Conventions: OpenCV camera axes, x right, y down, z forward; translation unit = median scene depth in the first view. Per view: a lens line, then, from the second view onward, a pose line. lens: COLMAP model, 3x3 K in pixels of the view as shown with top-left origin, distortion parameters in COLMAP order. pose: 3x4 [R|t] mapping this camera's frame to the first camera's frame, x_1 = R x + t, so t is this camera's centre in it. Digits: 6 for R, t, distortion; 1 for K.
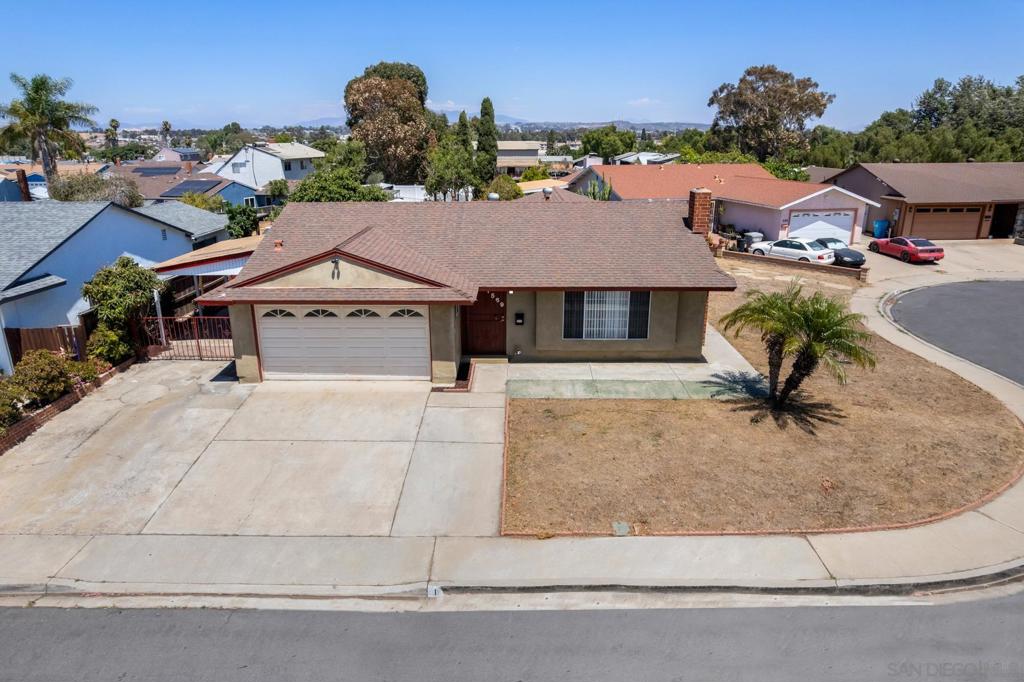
lens RADIAL K [[669.4, 0, 512.0], [0, 669.4, 341.0], [0, 0, 1]] dist [-0.068734, 0.060741]
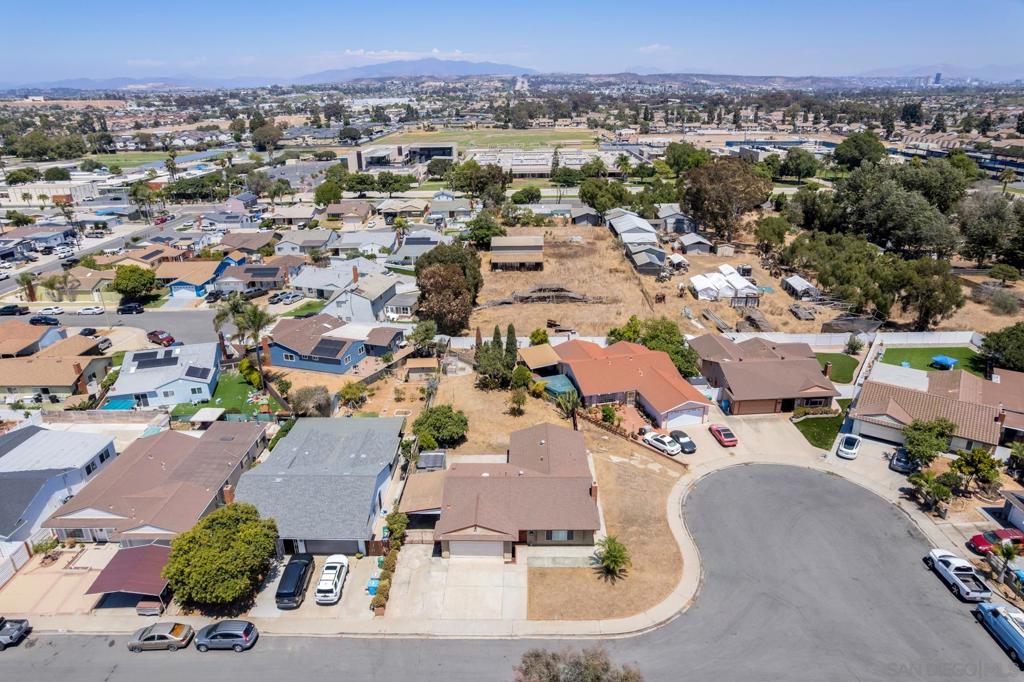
lens RADIAL K [[669.4, 0, 512.0], [0, 669.4, 341.0], [0, 0, 1]] dist [-0.068734, 0.060741]
pose [[0.999892, -0.007169, -0.012864, -0.035408], [0.008198, 0.996609, 0.081880, -1.278633], [0.012234, -0.081976, 0.996559, -2.150922]]
